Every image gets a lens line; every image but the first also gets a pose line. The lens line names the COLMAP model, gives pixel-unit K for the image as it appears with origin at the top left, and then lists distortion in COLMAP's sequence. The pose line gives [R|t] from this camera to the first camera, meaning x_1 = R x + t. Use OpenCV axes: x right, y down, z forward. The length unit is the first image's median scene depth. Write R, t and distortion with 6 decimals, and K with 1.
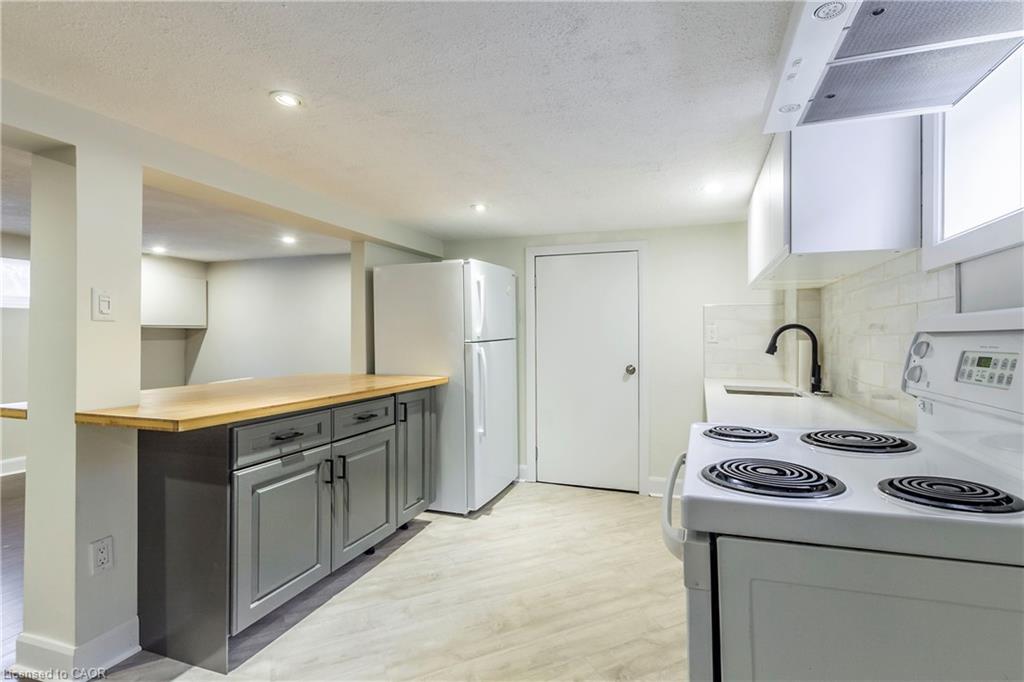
lens RADIAL K [[486.7, 0, 540.2], [0, 486.7, 329.1], [0, 0, 1]] dist [0.012891, -0.006916]
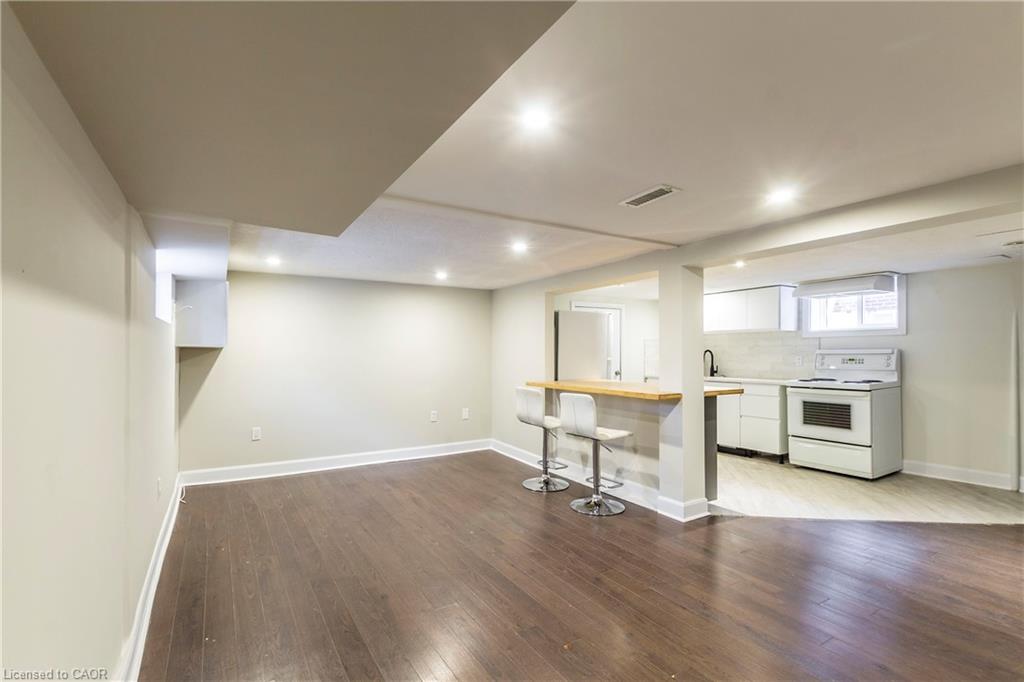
lens RADIAL K [[486.7, 0, 514.7], [0, 486.7, 345.2], [0, 0, 1]] dist [0.012891, -0.006916]
pose [[0.638825, 0.010111, 0.769286, -2.356168], [-0.008294, 0.999946, -0.006255, -0.011514], [-0.769308, -0.002385, 0.638874, 0.191979]]
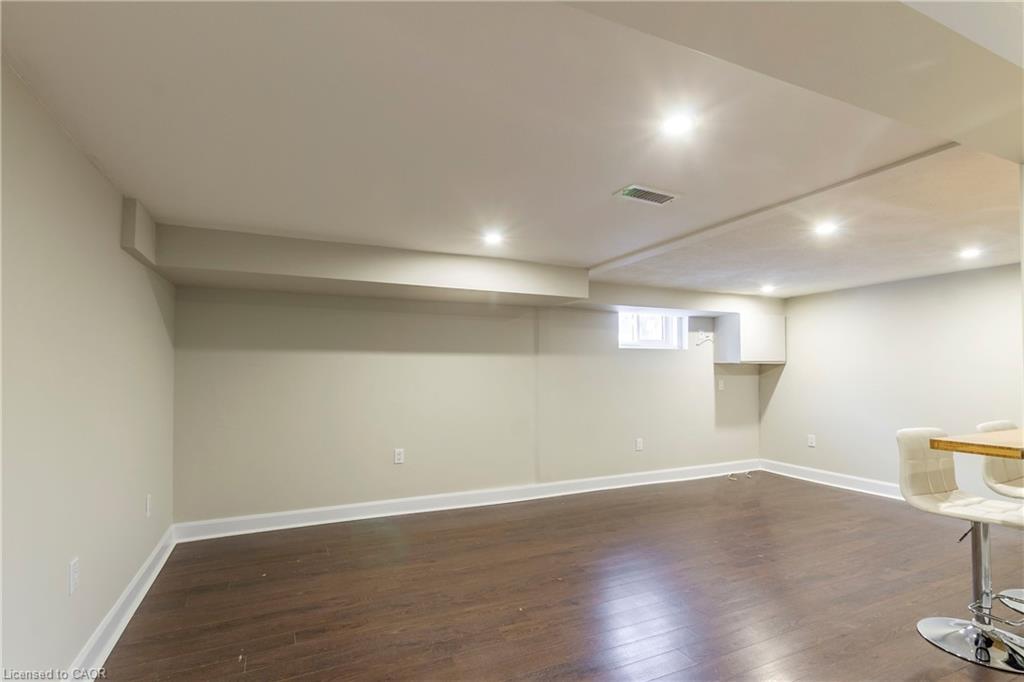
lens RADIAL K [[486.7, 0, 490.0], [0, 486.7, 362.3], [0, 0, 1]] dist [0.012891, -0.006916]
pose [[0.665899, -0.013972, -0.745911, -0.798170], [0.007841, 0.999900, -0.011729, 0.005802], [0.746001, 0.001961, 0.665942, -0.266868]]
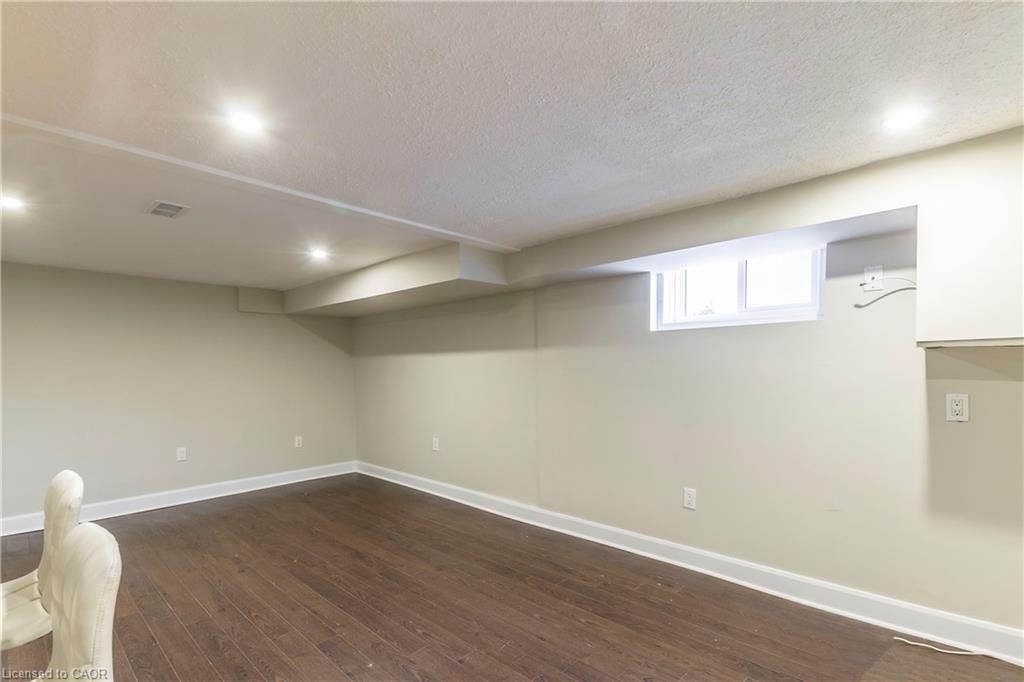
lens RADIAL K [[486.7, 0, 510.3], [0, 486.7, 387.2], [0, 0, 1]] dist [0.012891, -0.006916]
pose [[-0.446068, 0.042034, -0.894011, -0.679101], [0.018300, 0.999116, 0.037845, 0.014968], [0.894812, 0.000521, -0.446443, 1.831414]]
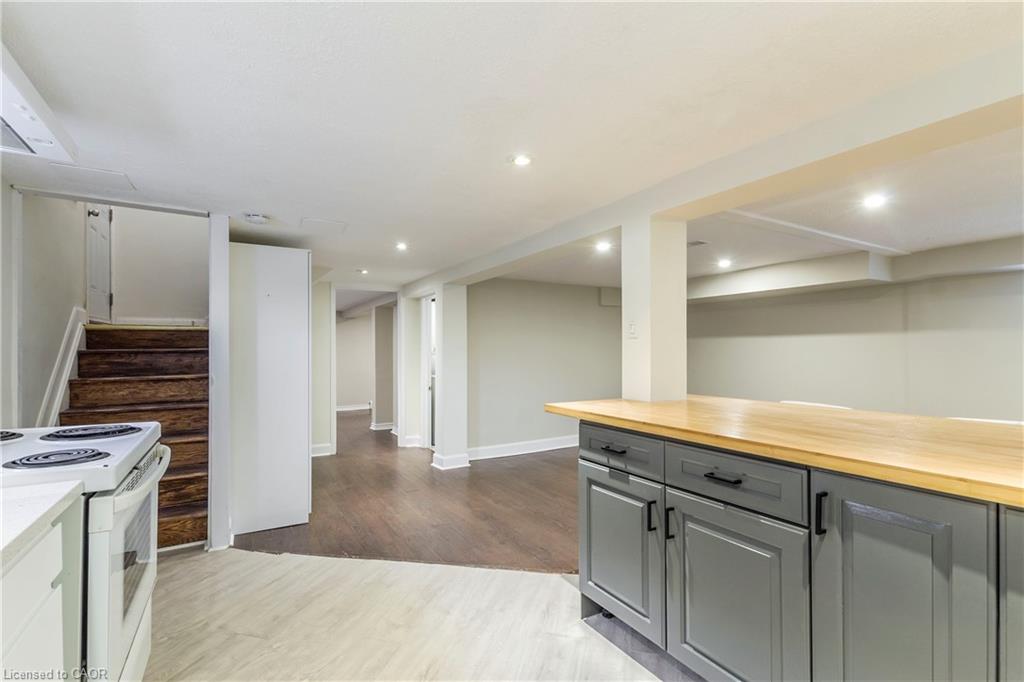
lens RADIAL K [[486.7, 0, 526.8], [0, 486.7, 349.5], [0, 0, 1]] dist [0.012891, -0.006916]
pose [[-0.653812, 0.001380, -0.756655, 0.302754], [0.013110, 0.999869, -0.009504, 0.020153], [0.756543, -0.016133, -0.653745, 1.322498]]
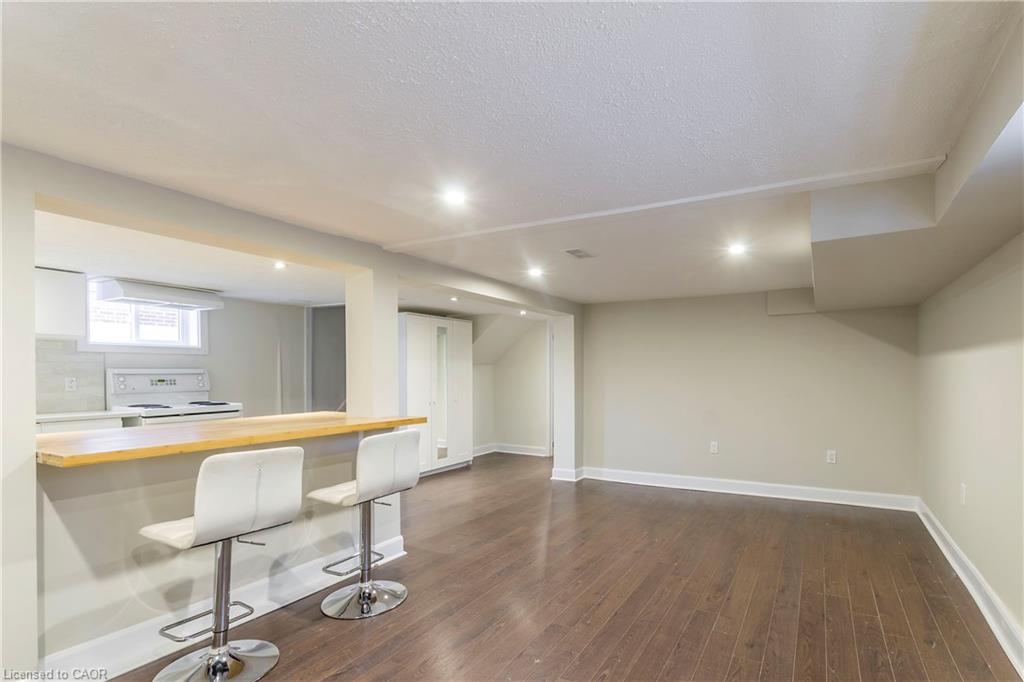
lens RADIAL K [[486.7, 0, 553.3], [0, 486.7, 377.0], [0, 0, 1]] dist [0.012891, -0.006916]
pose [[-0.983816, -0.000340, 0.179183, -1.505612], [-0.000955, 0.999994, -0.003345, 0.019514], [-0.179181, -0.003462, -0.983810, 2.094925]]
